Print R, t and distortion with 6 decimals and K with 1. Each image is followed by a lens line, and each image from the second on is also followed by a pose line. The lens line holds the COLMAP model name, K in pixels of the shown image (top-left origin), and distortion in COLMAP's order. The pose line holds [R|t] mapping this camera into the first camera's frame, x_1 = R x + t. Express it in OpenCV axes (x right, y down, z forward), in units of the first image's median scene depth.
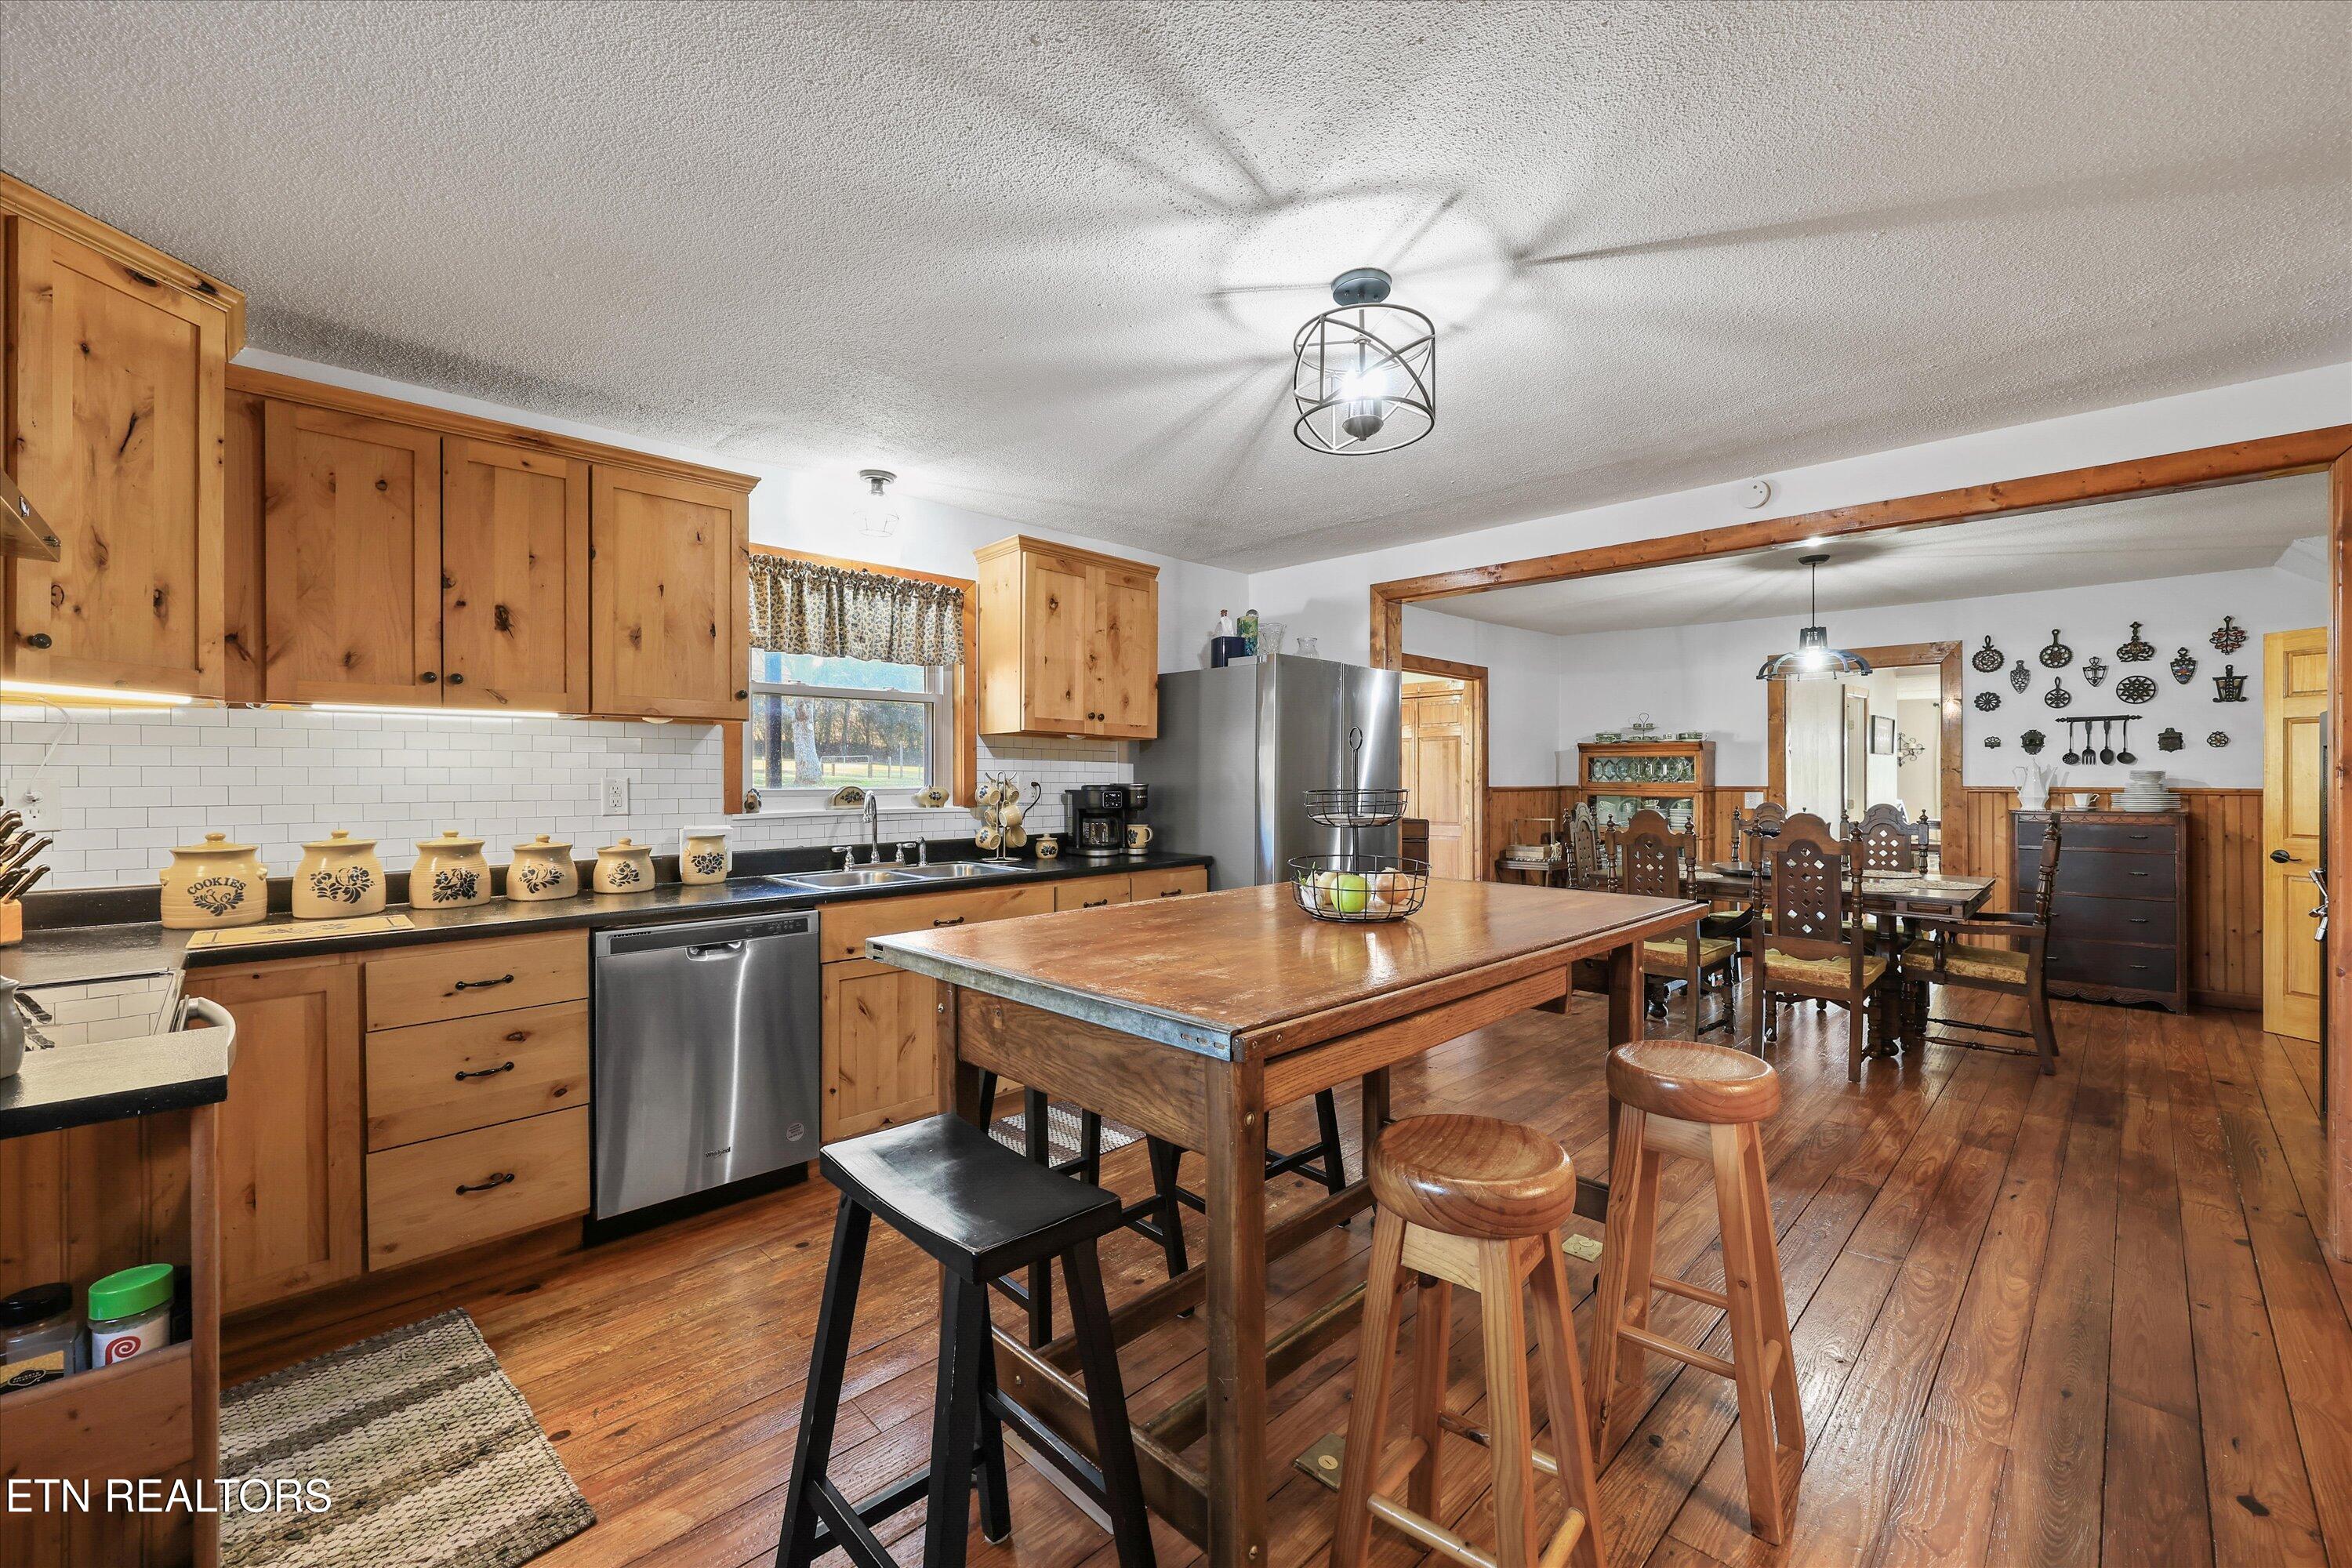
lens RADIAL K [[949.3, 0, 1191.5], [0, 949.3, 779.5], [0, 0, 1]] dist [0.002371, 0.000072]
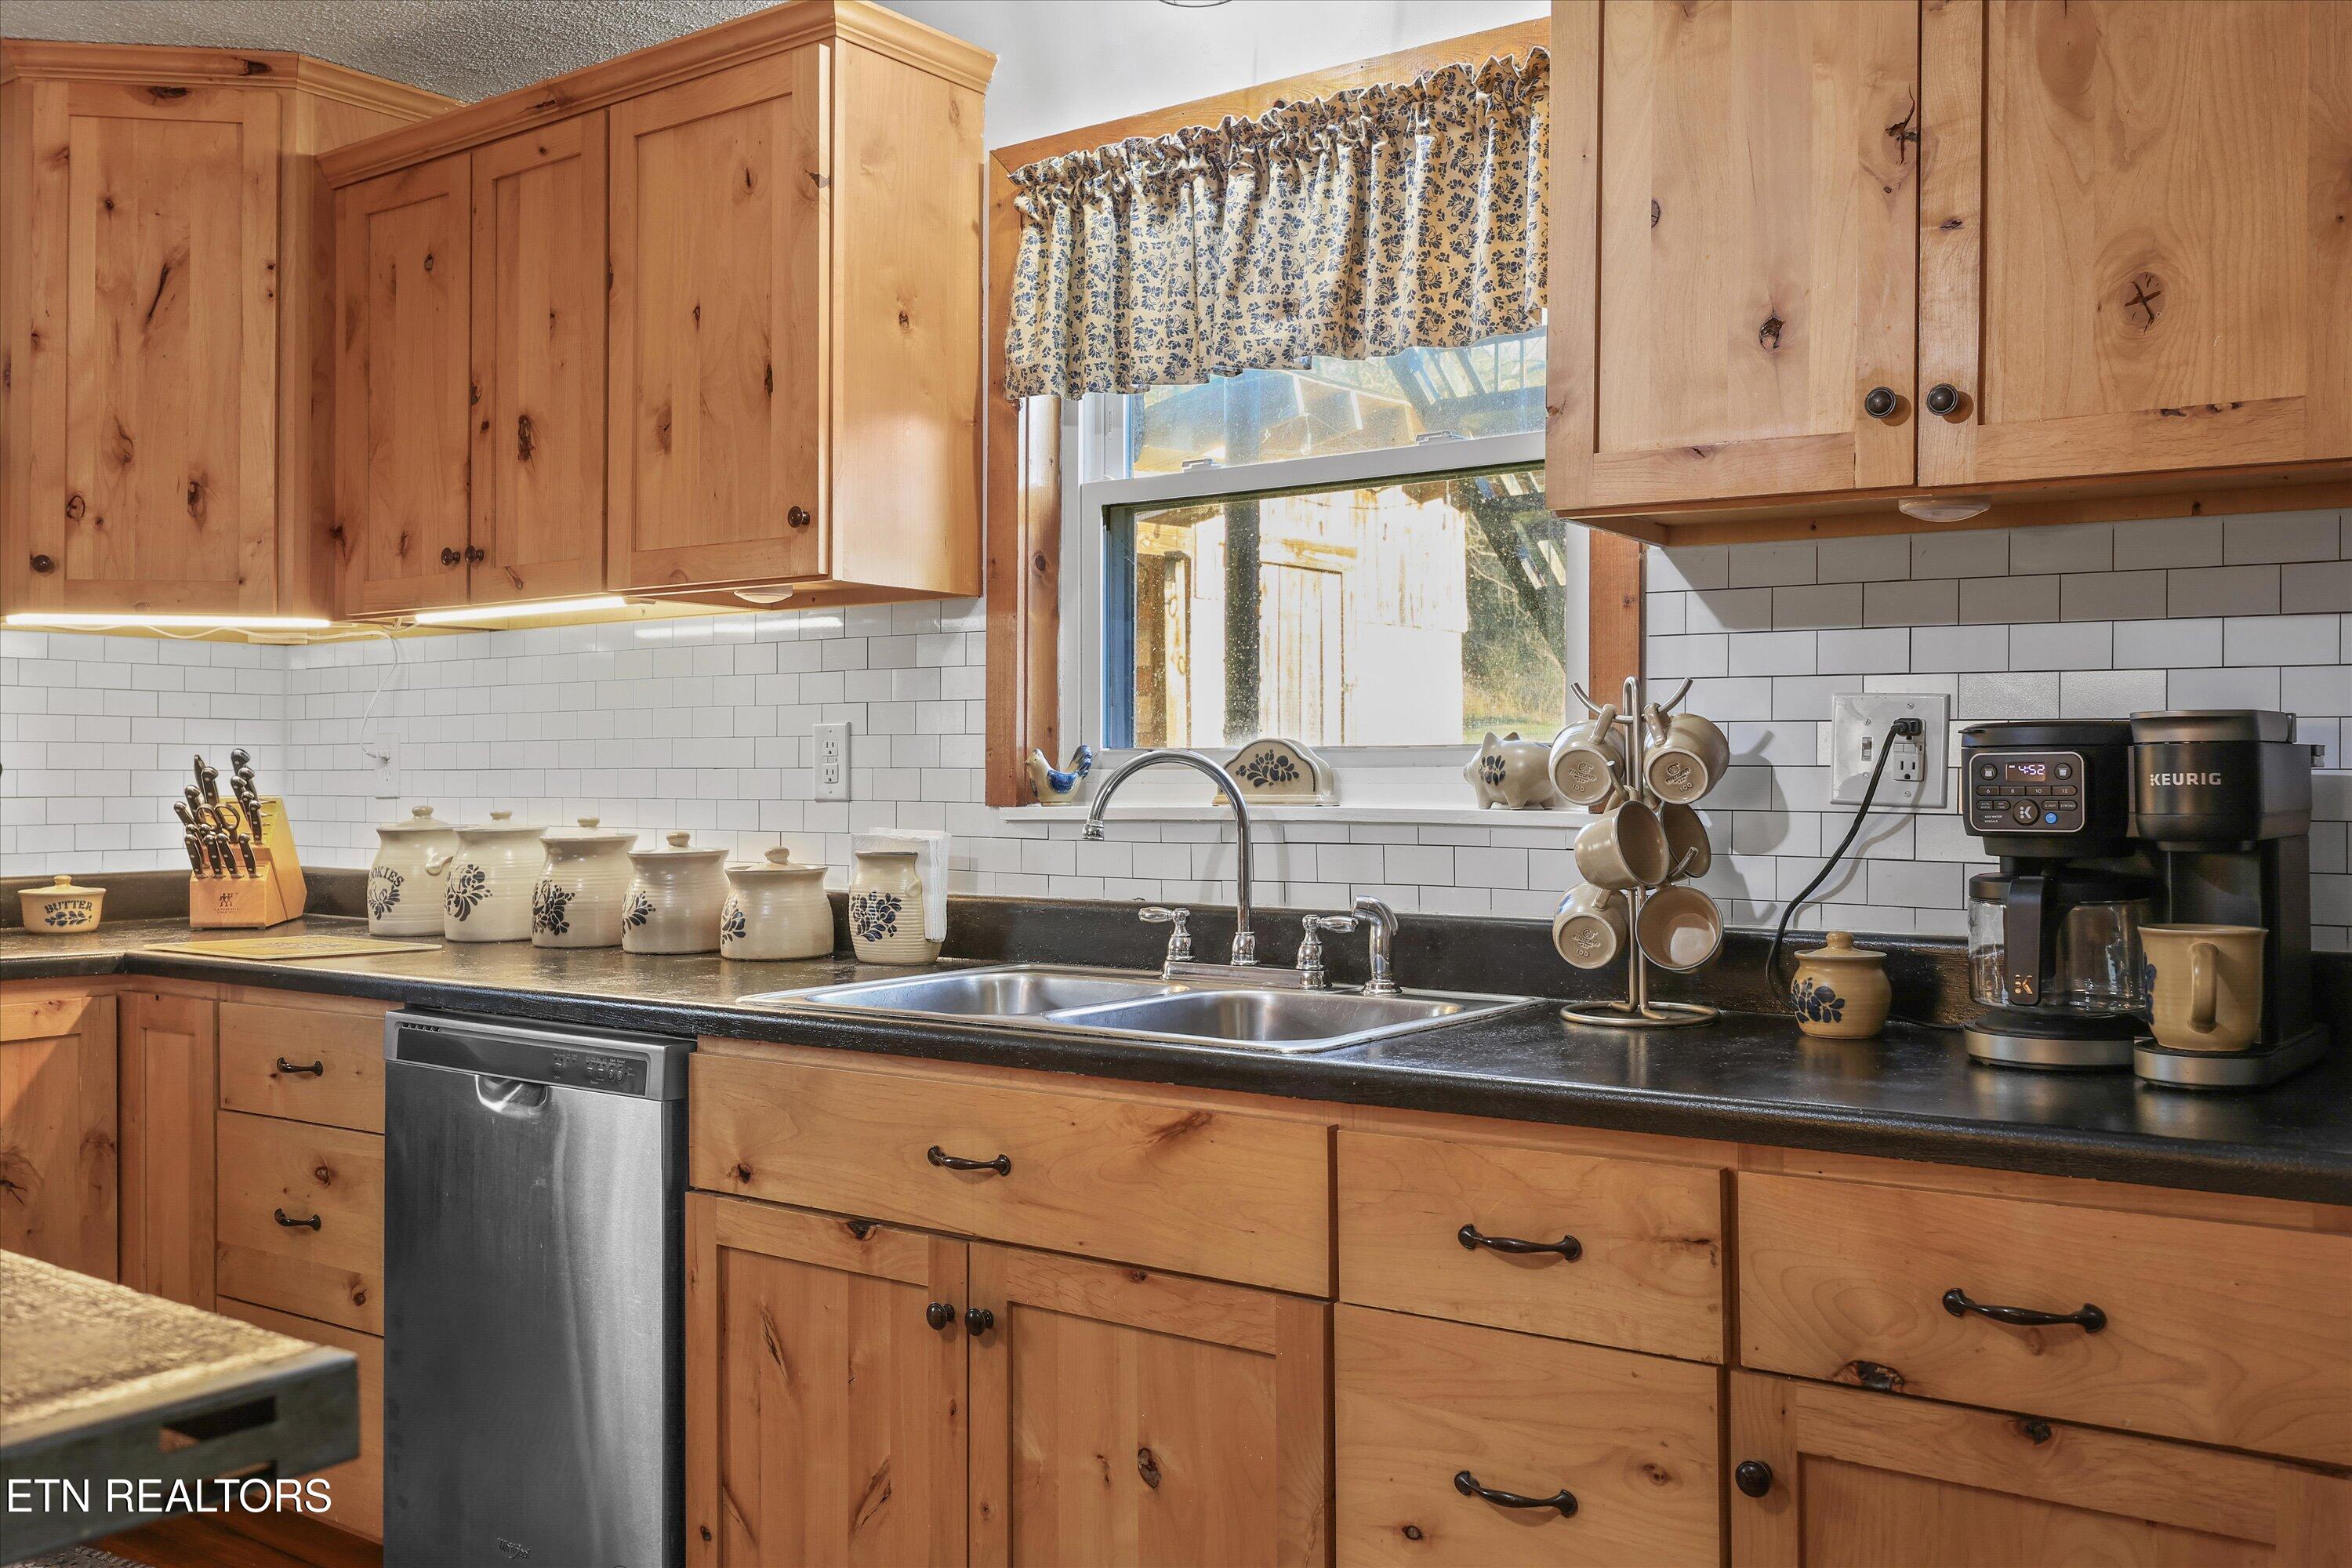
lens RADIAL K [[2010.0, 0, 1186.4], [0, 2010.0, 745.0], [0, 0, 1]] dist [0.003782, -0.006377]
pose [[0.152418, -0.014695, -0.988207, 0.525800], [-0.002871, 0.999879, -0.015311, 0.029987], [0.988312, 0.005171, 0.152357, 1.253332]]
